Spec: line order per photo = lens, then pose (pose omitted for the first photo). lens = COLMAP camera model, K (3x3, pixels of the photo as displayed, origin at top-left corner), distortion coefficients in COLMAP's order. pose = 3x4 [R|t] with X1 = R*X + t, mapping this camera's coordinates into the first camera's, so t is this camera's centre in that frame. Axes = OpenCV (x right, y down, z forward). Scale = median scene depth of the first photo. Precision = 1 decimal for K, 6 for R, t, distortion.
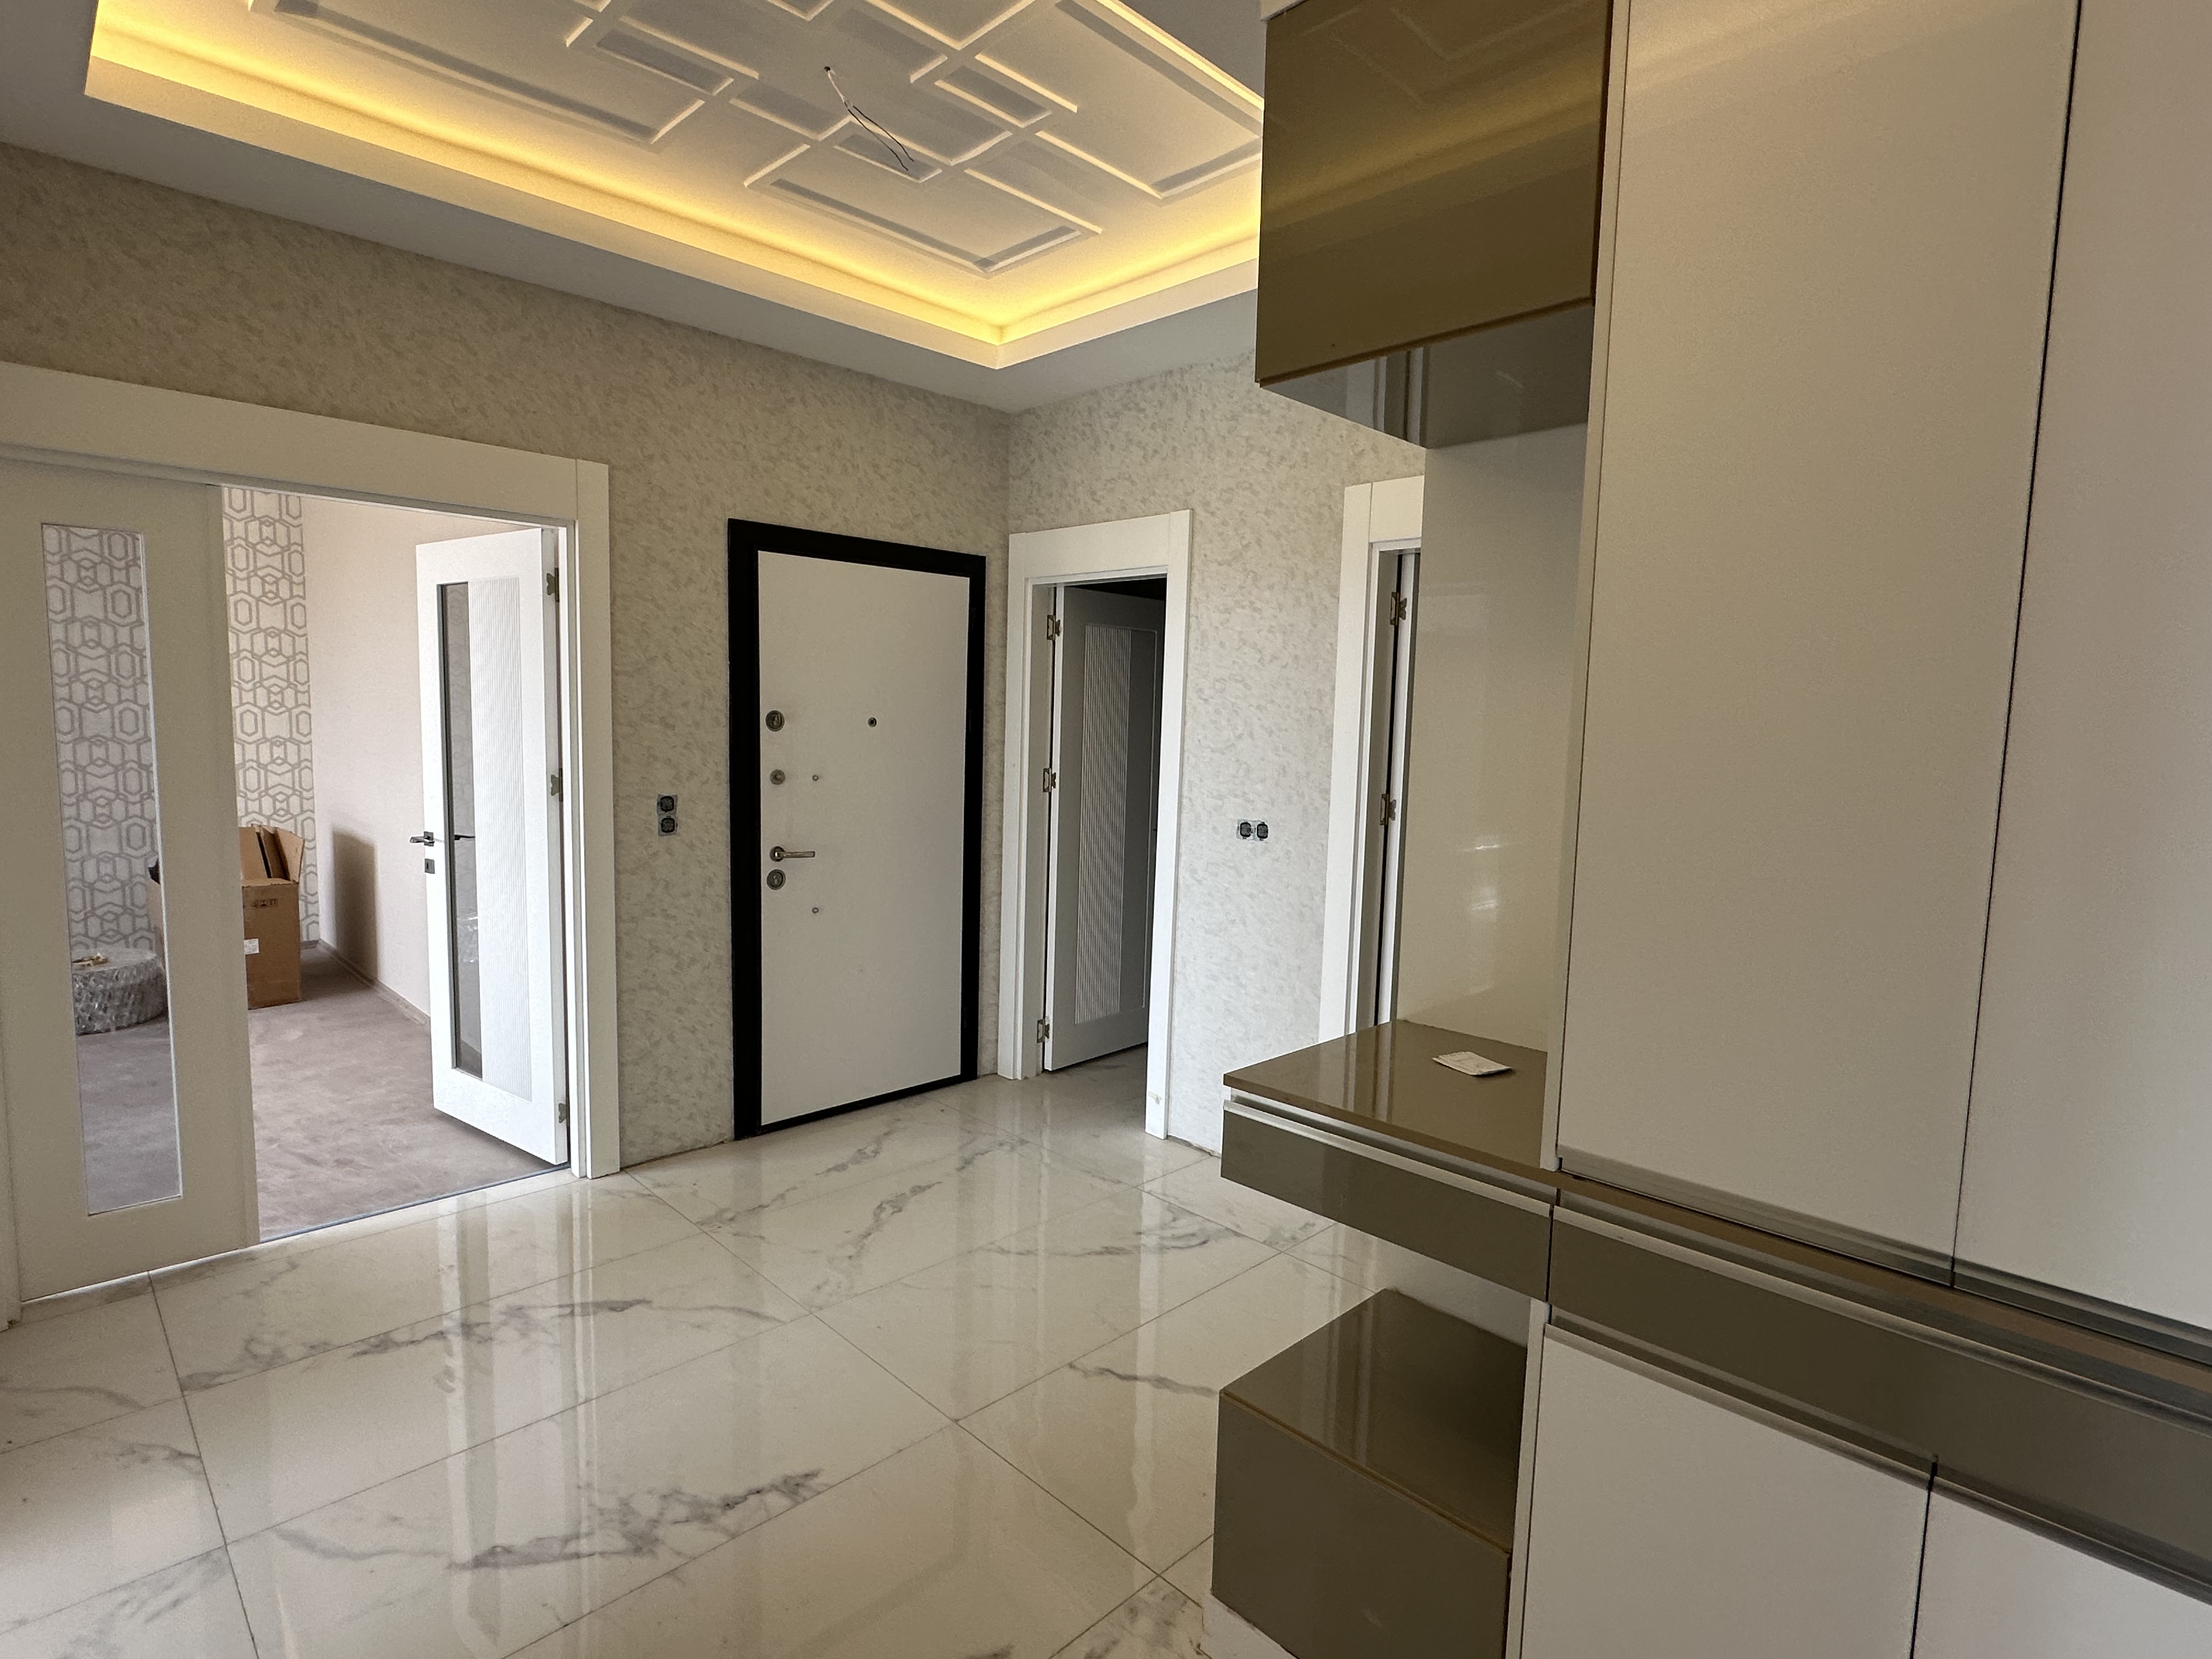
lens RADIAL K [[1124.8, 0, 1105.7], [0, 1124.8, 828.5], [0, 0, 1]] dist [-0.004569, 0.001282]
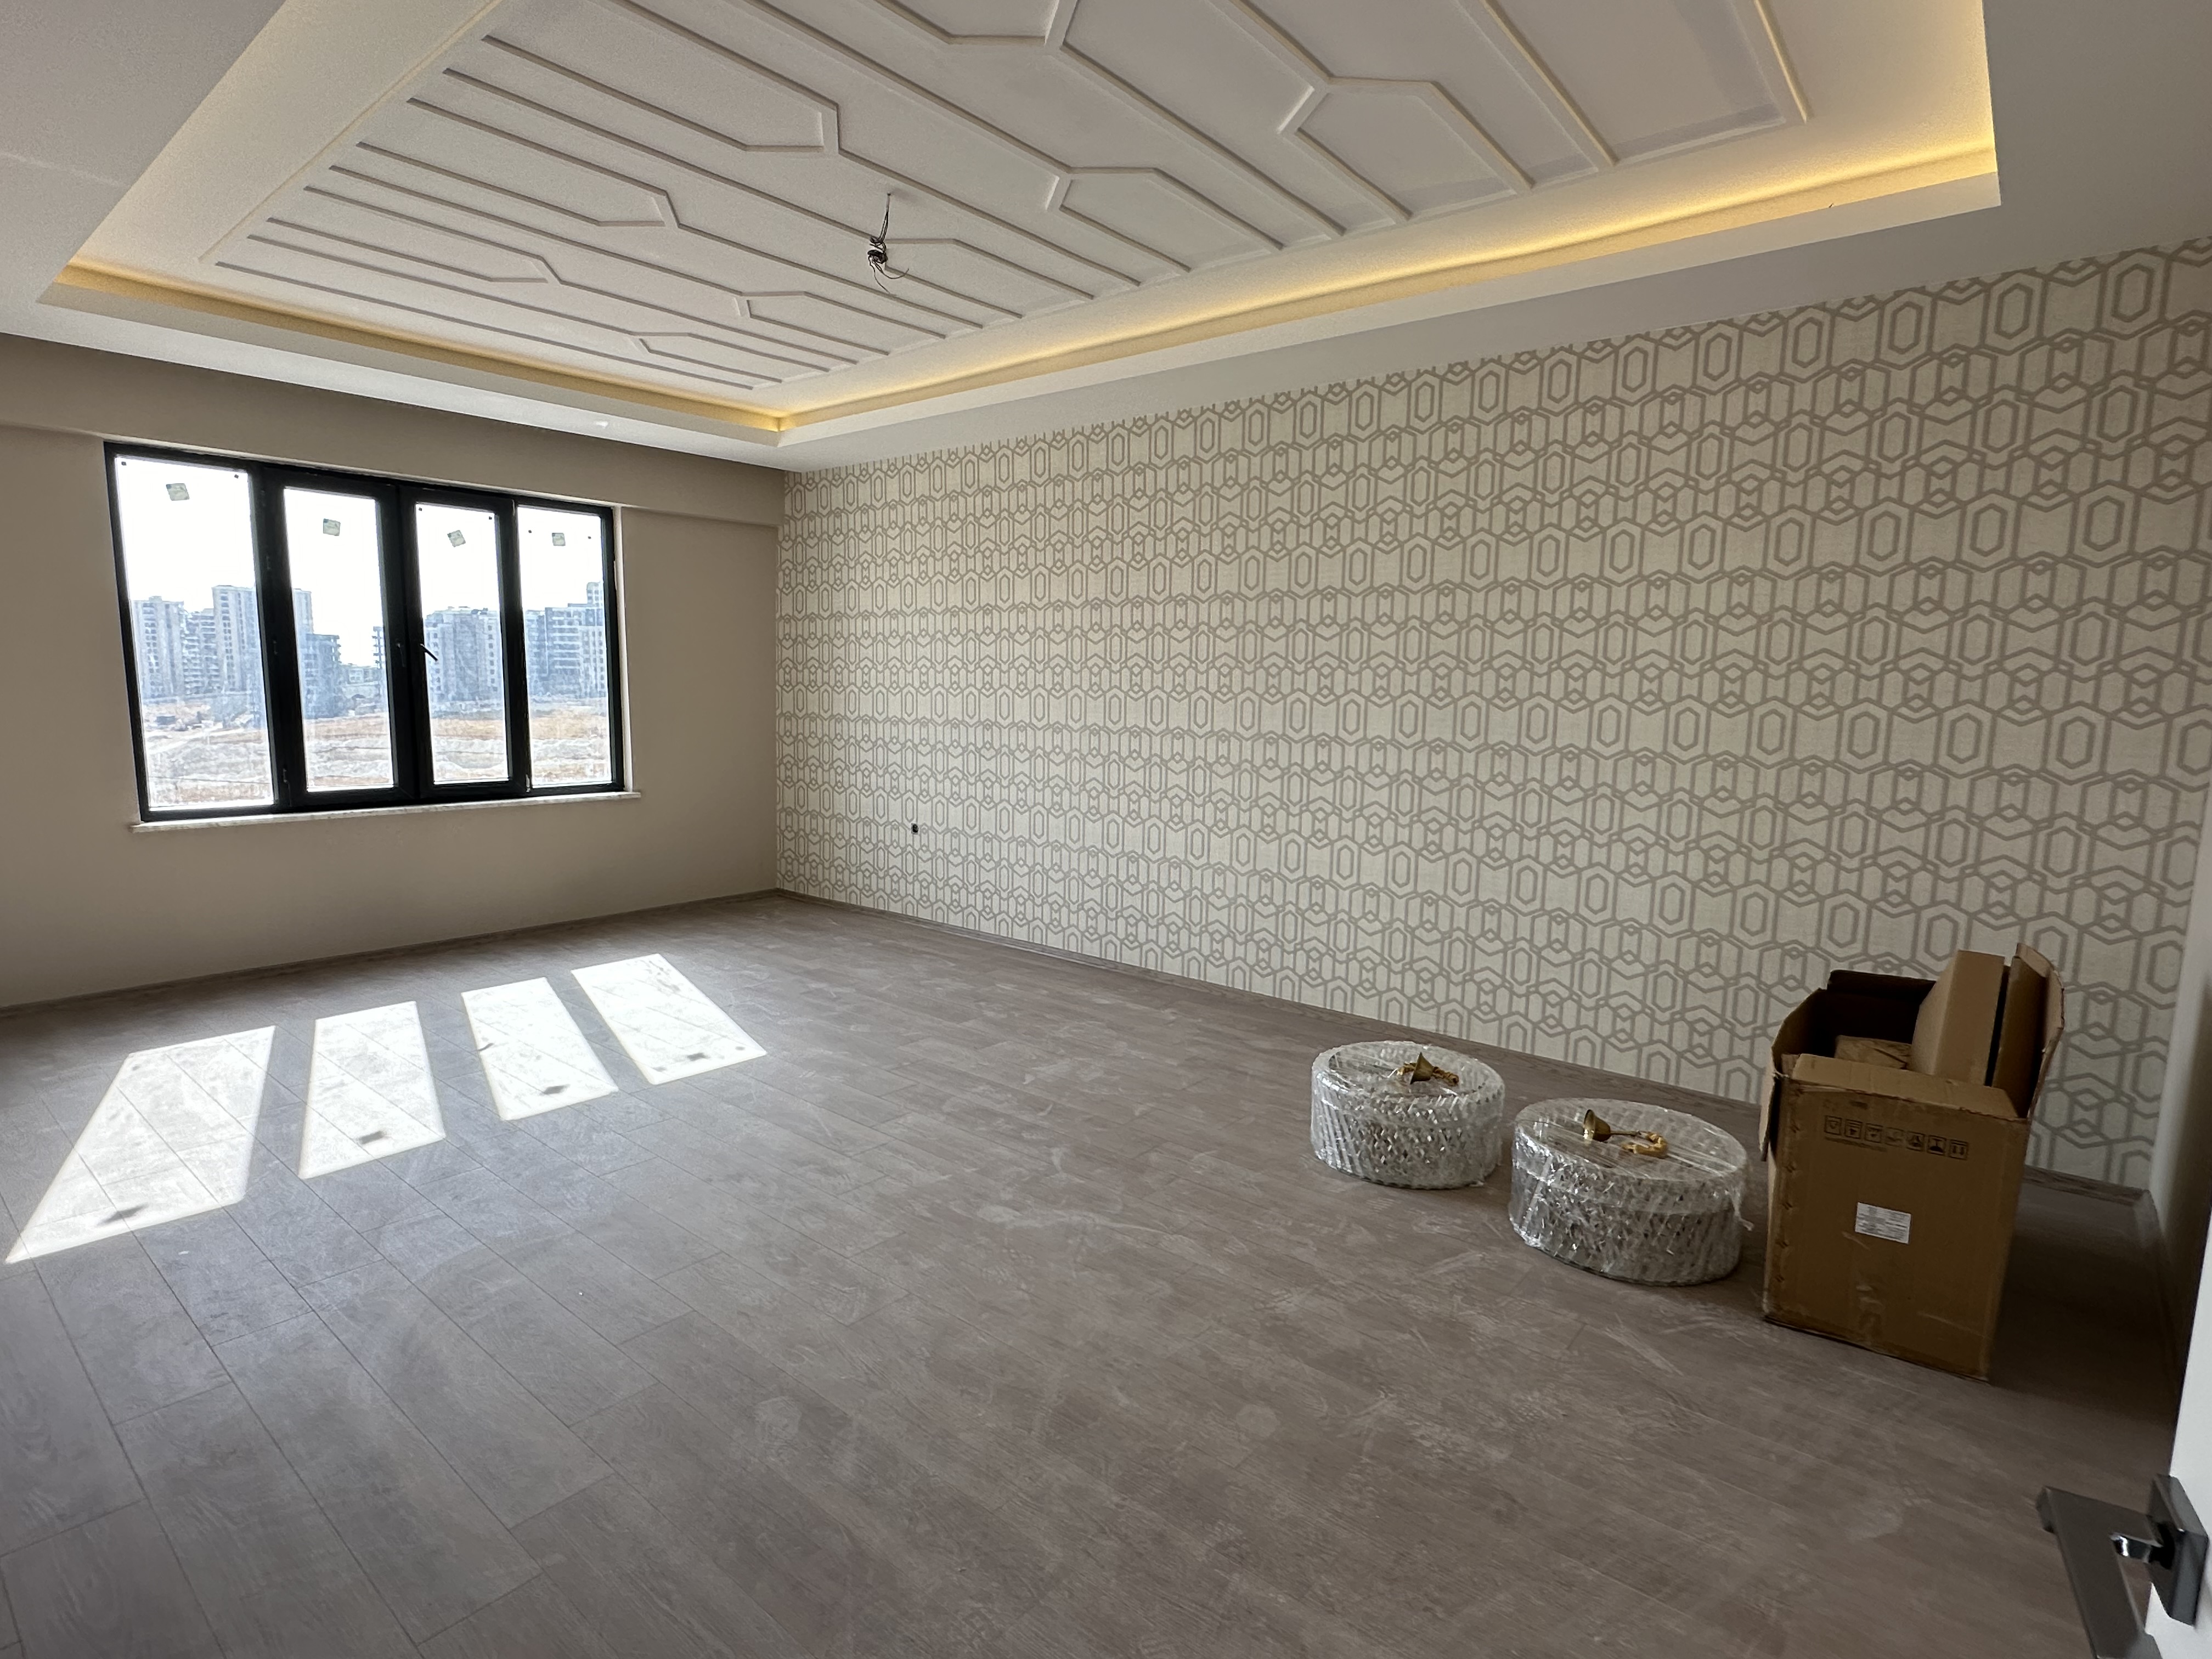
lens RADIAL K [[1124.8, 0, 1102.7], [0, 1124.8, 831.3], [0, 0, 1]] dist [-0.004569, 0.001282]
pose [[0.092005, 0.107797, -0.989907, -0.286680], [-0.112643, 0.988868, 0.097214, -0.052997], [0.989367, 0.102562, 0.103124, 0.501840]]
